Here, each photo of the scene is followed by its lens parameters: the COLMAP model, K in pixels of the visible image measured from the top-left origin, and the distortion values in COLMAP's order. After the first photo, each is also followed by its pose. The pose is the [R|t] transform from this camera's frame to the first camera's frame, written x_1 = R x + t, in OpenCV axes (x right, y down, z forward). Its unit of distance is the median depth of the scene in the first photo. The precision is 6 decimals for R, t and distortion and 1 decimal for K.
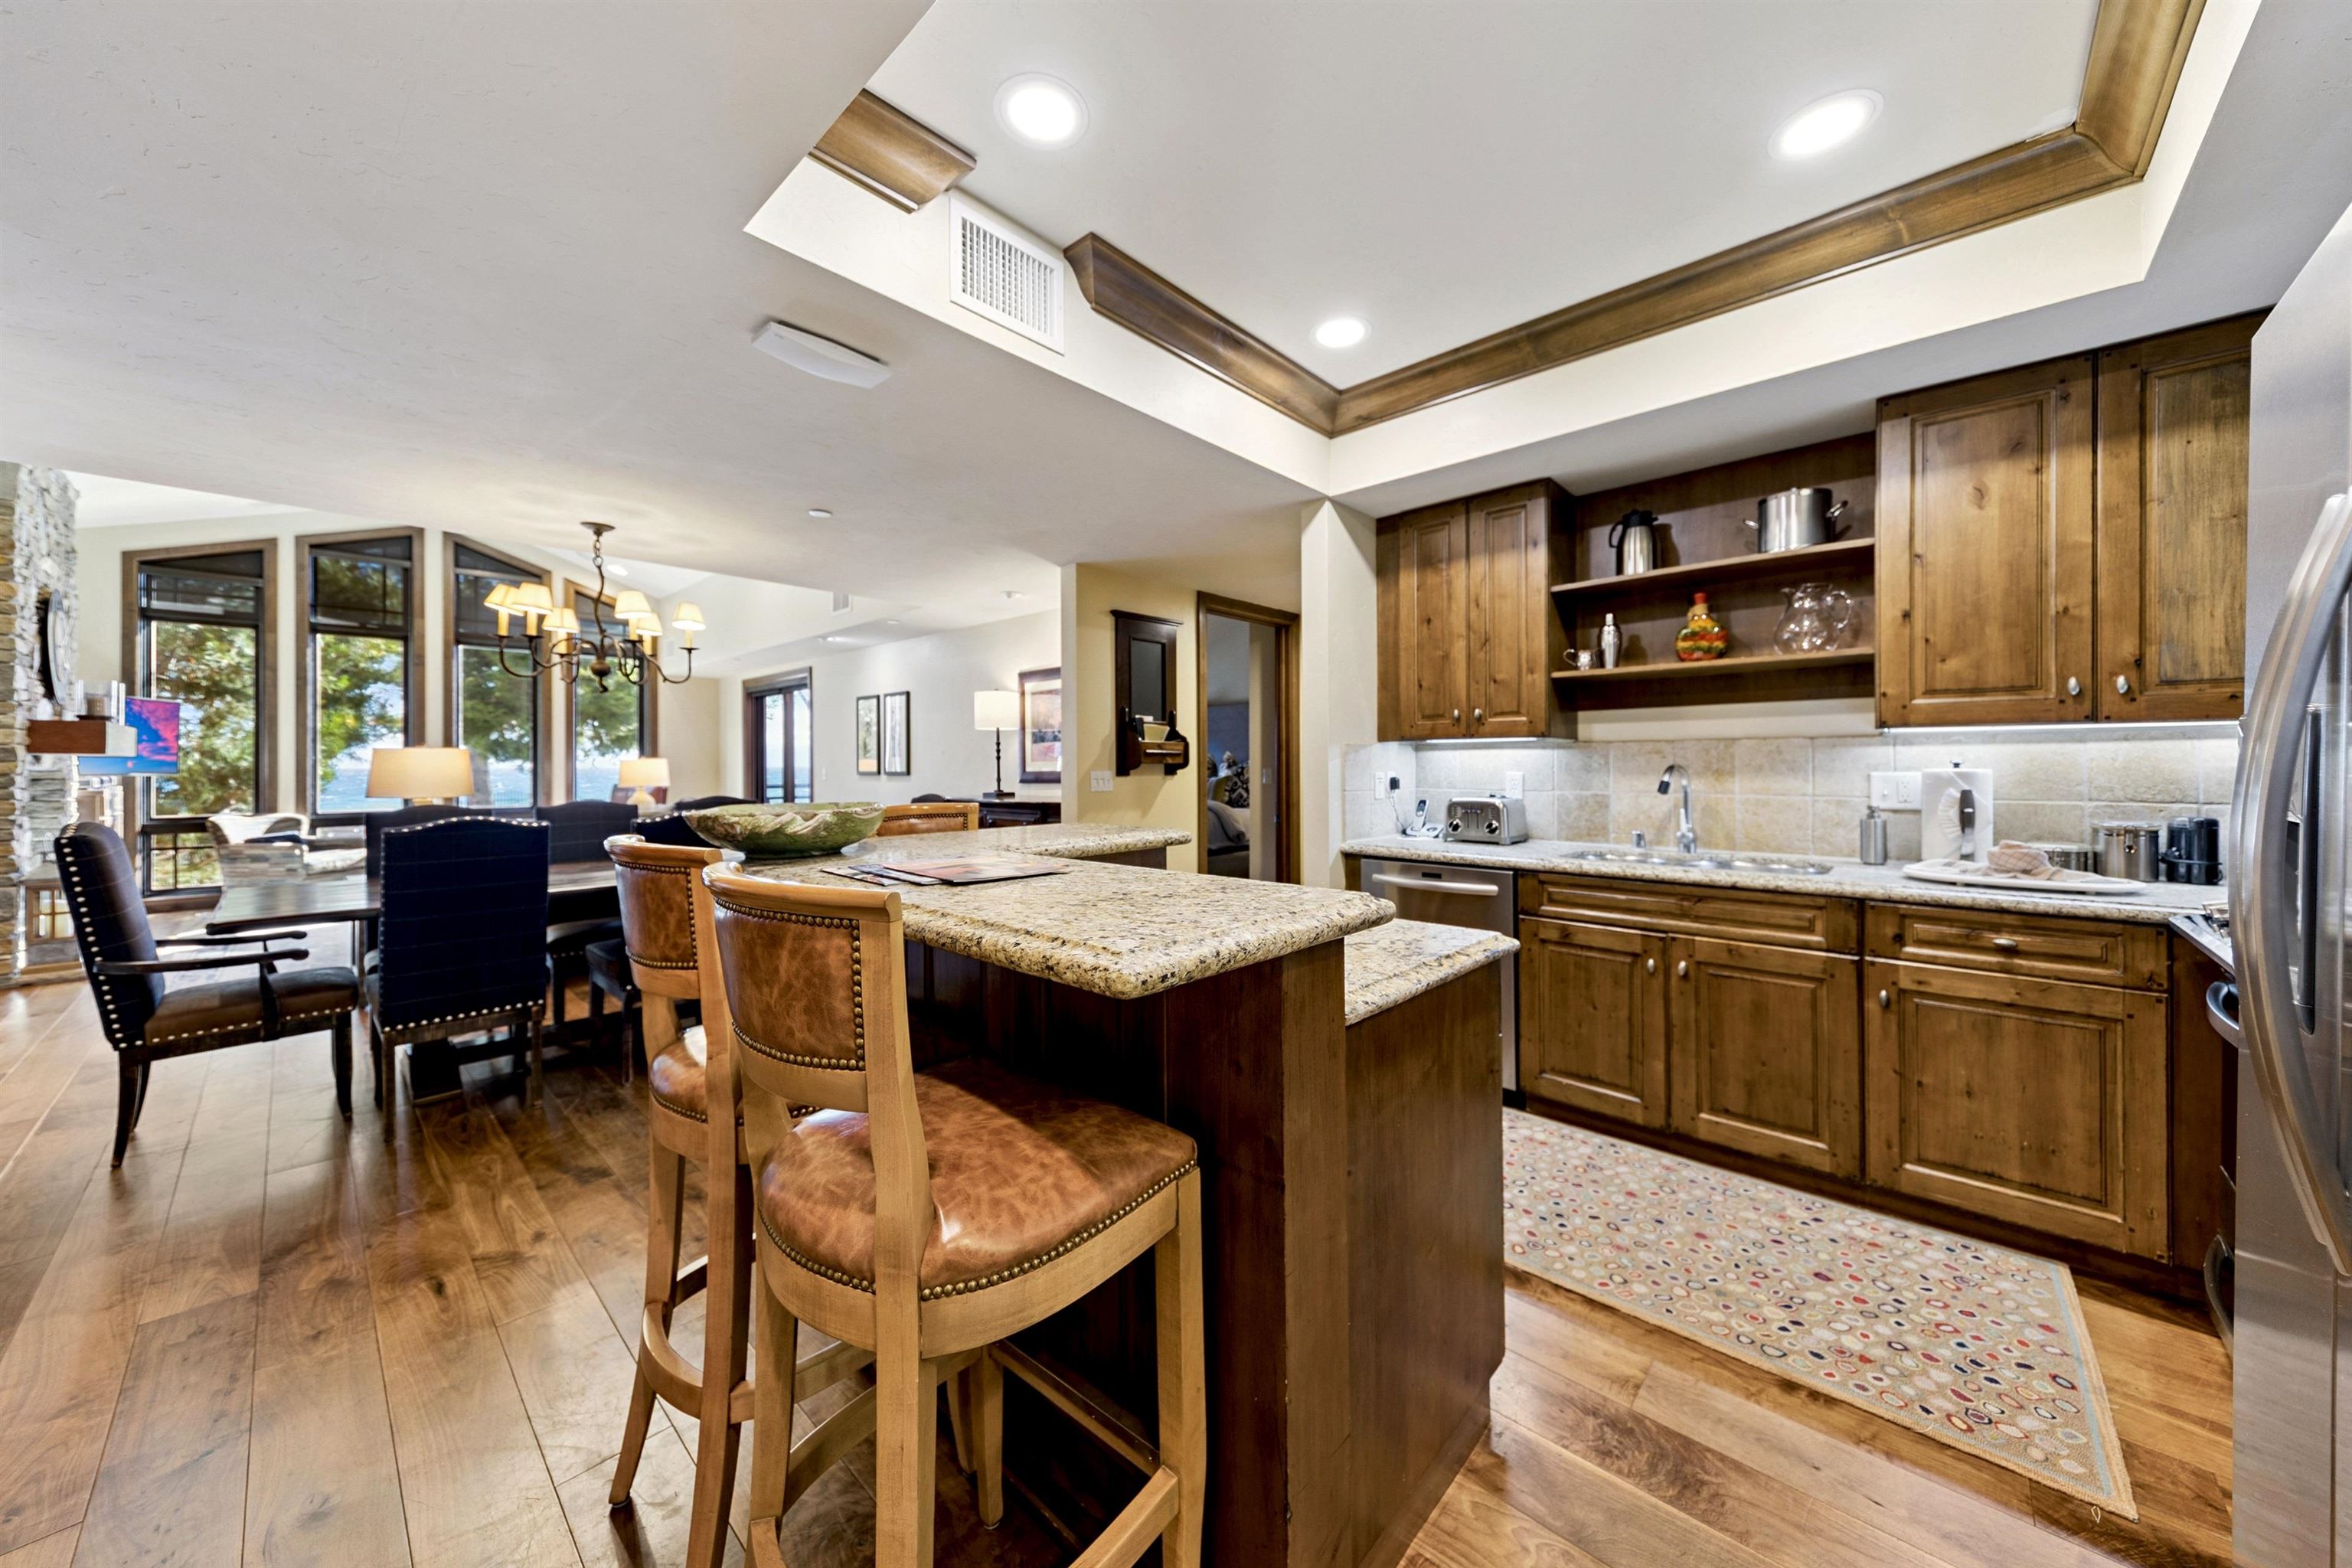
lens RADIAL K [[828.5, 0, 1205.5], [0, 828.5, 760.7], [0, 0, 1]] dist [0.003951, -0.001806]
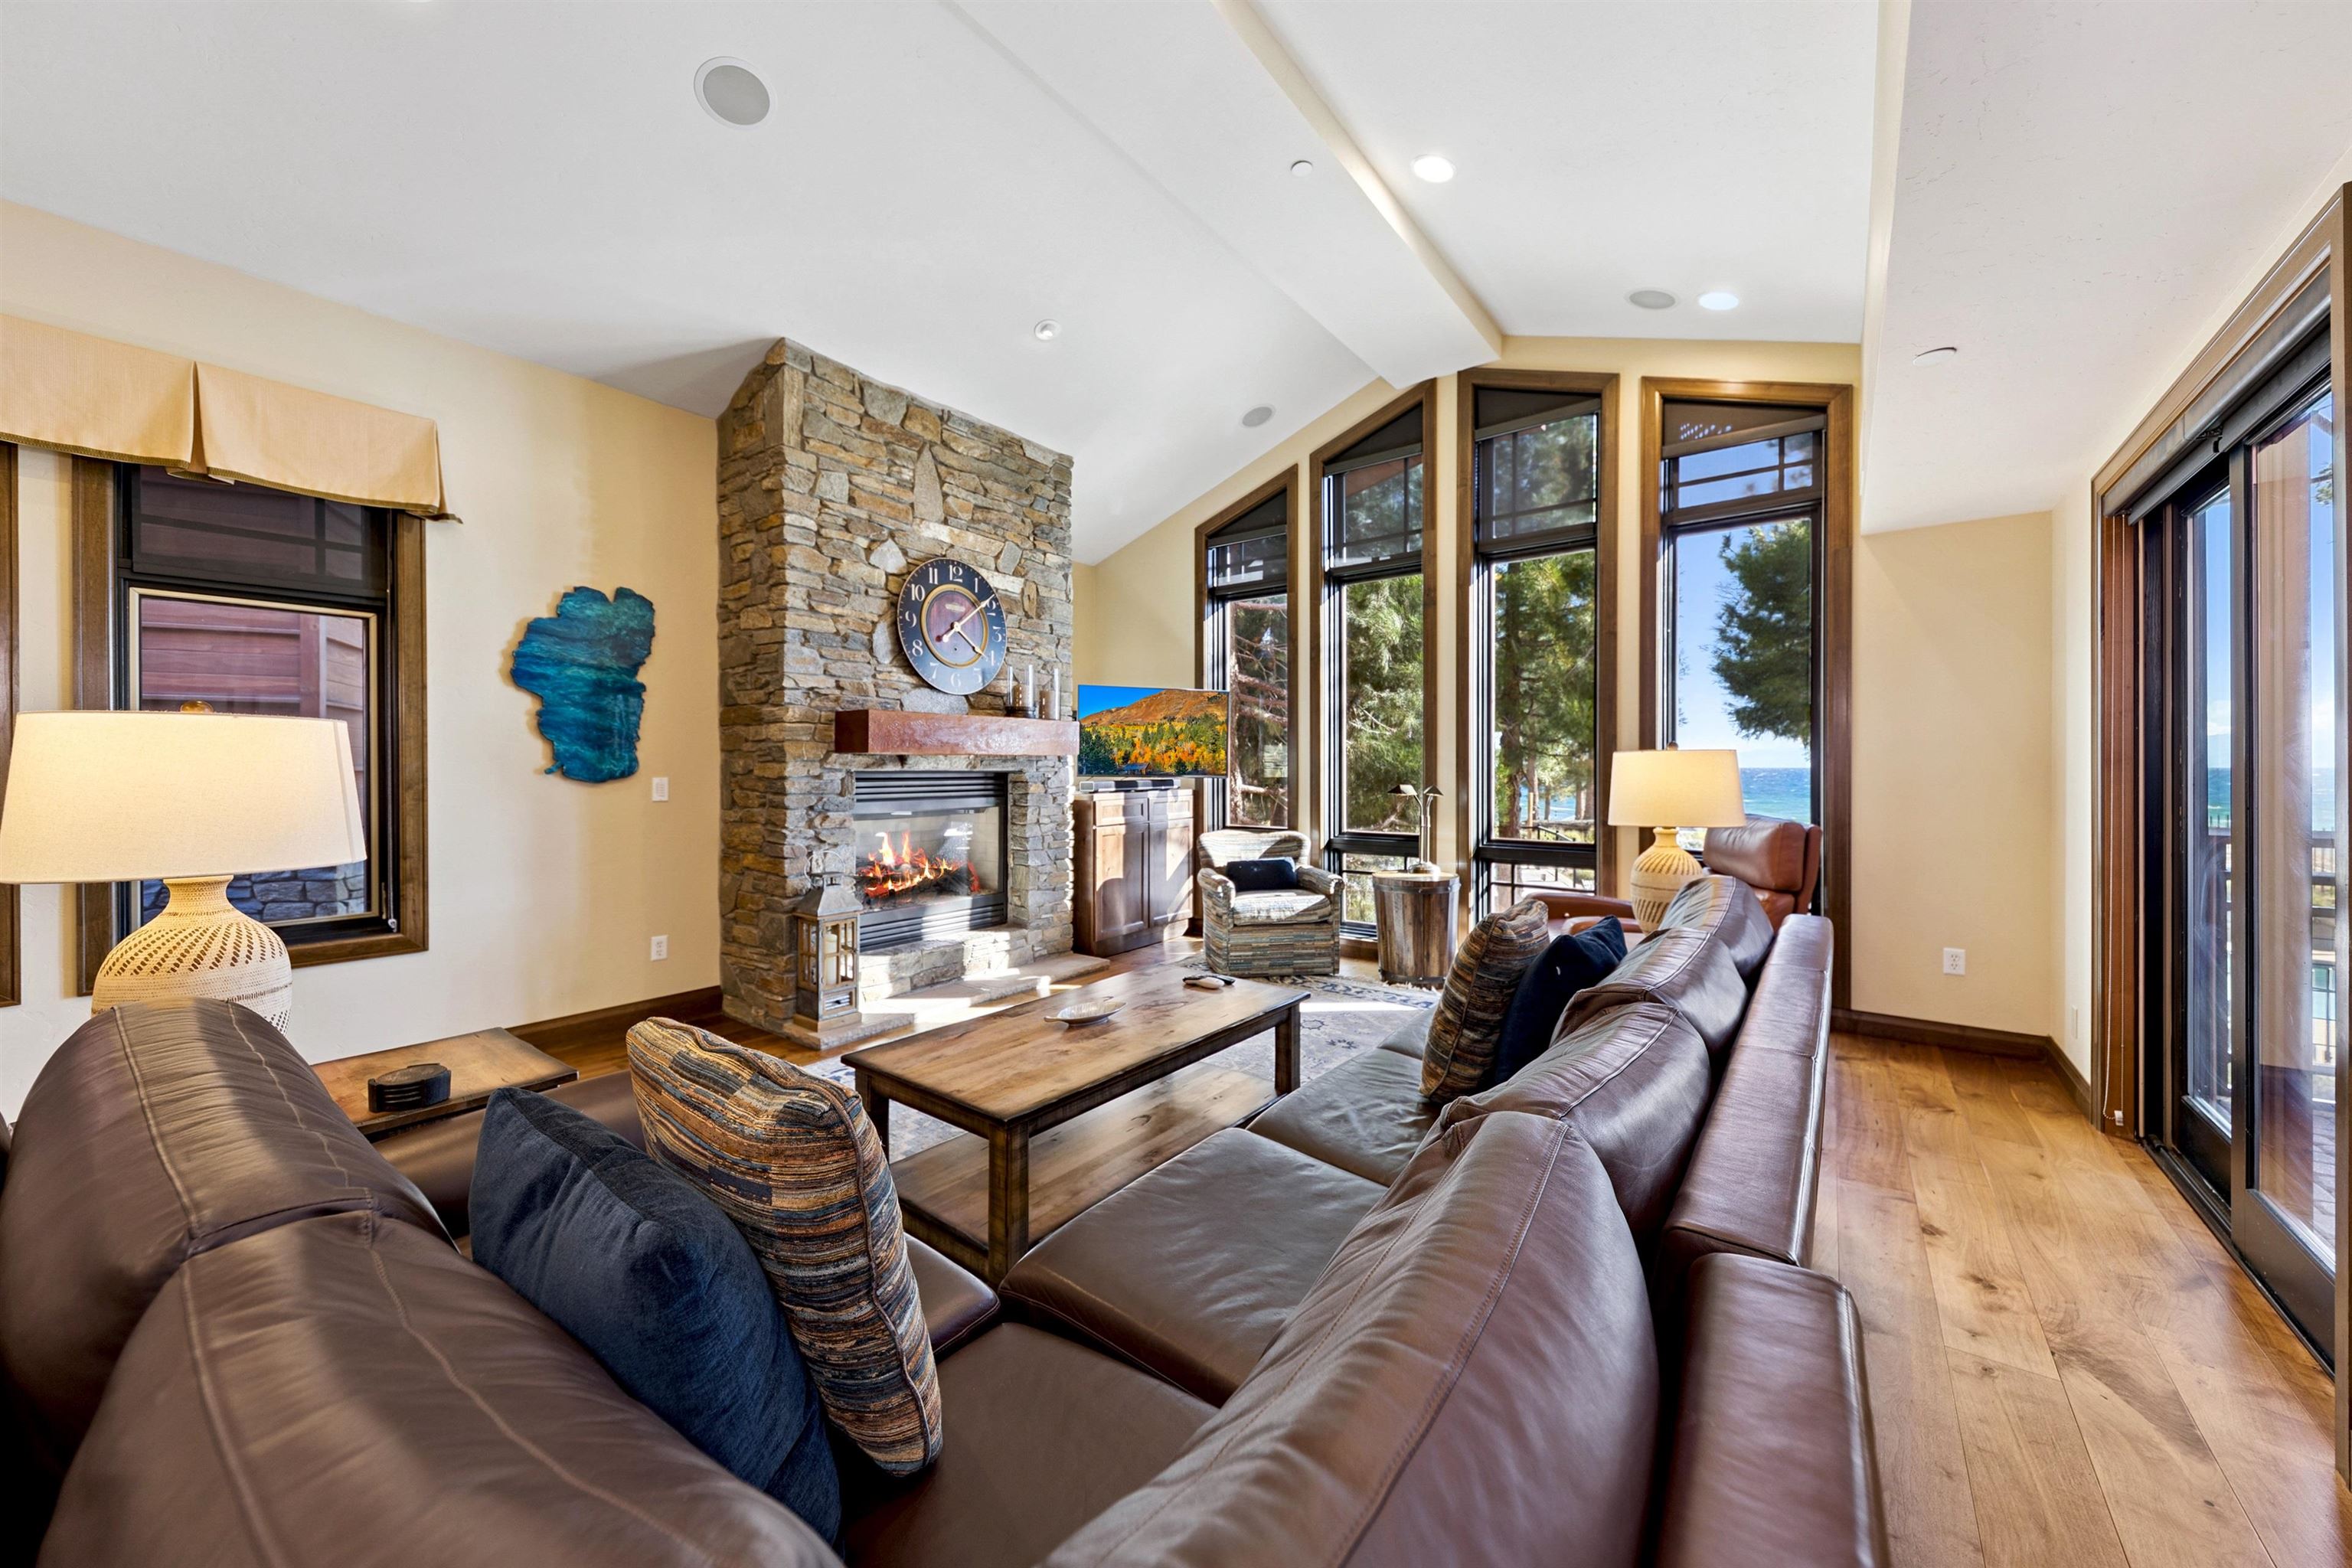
lens RADIAL K [[828.5, 0, 1181.0], [0, 828.5, 771.2], [0, 0, 1]] dist [0.003951, -0.001806]
pose [[0.063562, 0.009062, -0.997937, -0.370889], [0.007168, 0.999929, 0.009537, 0.002850], [0.997952, -0.007760, 0.063492, 0.849722]]
